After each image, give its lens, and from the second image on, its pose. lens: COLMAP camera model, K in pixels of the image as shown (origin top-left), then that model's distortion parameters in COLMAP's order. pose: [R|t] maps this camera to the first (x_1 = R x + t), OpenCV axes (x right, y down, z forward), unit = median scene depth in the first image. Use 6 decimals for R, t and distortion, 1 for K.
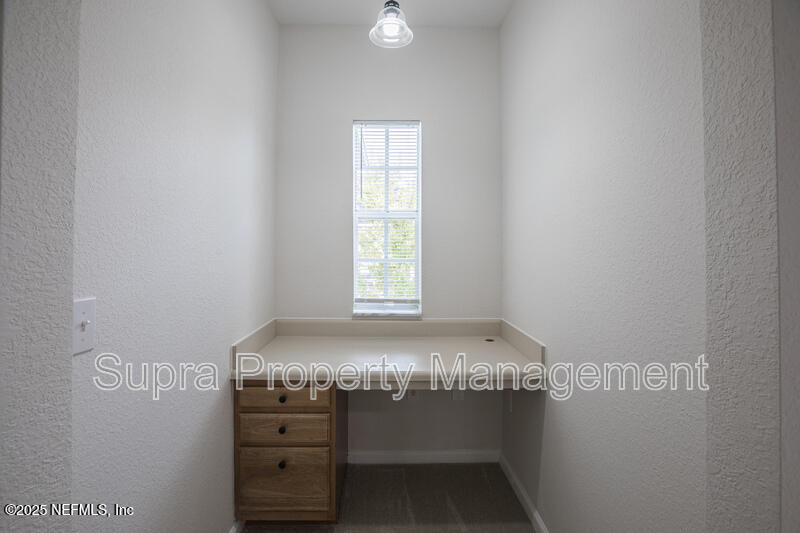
lens RADIAL K [[377.7, 0, 401.1], [0, 377.7, 254.5], [0, 0, 1]] dist [-0.026527, 0.000671]
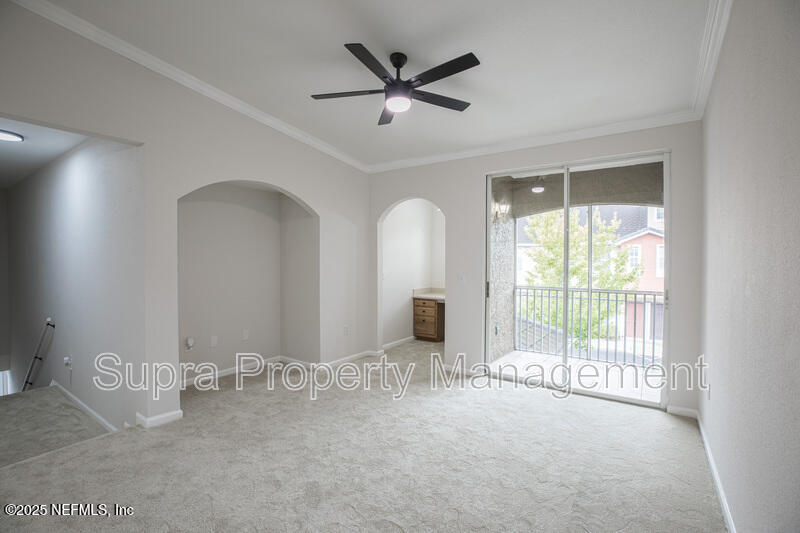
lens RADIAL K [[377.7, 0, 401.1], [0, 377.7, 254.5], [0, 0, 1]] dist [-0.026527, 0.000671]
pose [[0.799344, -0.000131, -0.600874, 1.830095], [0.004615, 0.999972, 0.005921, -0.151105], [0.600856, -0.007506, 0.799322, -2.250456]]
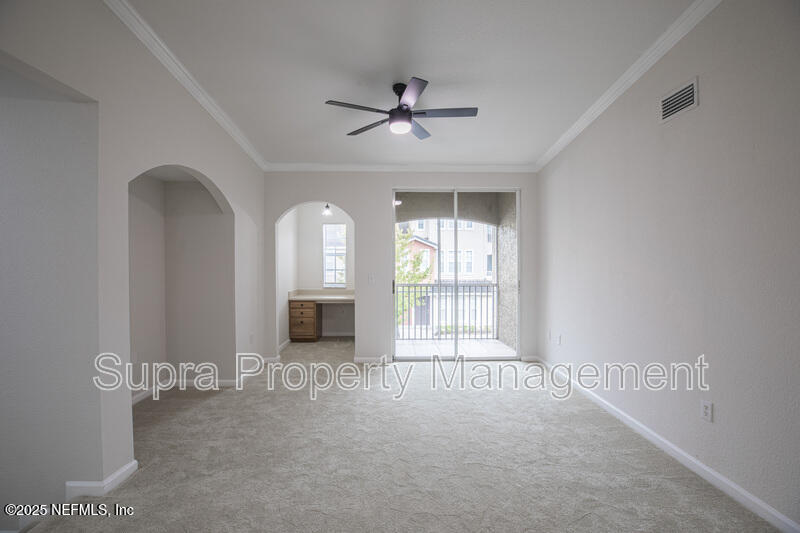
lens RADIAL K [[377.7, 0, 401.1], [0, 377.7, 254.5], [0, 0, 1]] dist [-0.026527, 0.000671]
pose [[1.000000, 0.000381, 0.000456, 0.711916], [-0.000381, 1.000000, -0.000432, -0.147665], [-0.000456, 0.000432, 1.000000, -2.910529]]
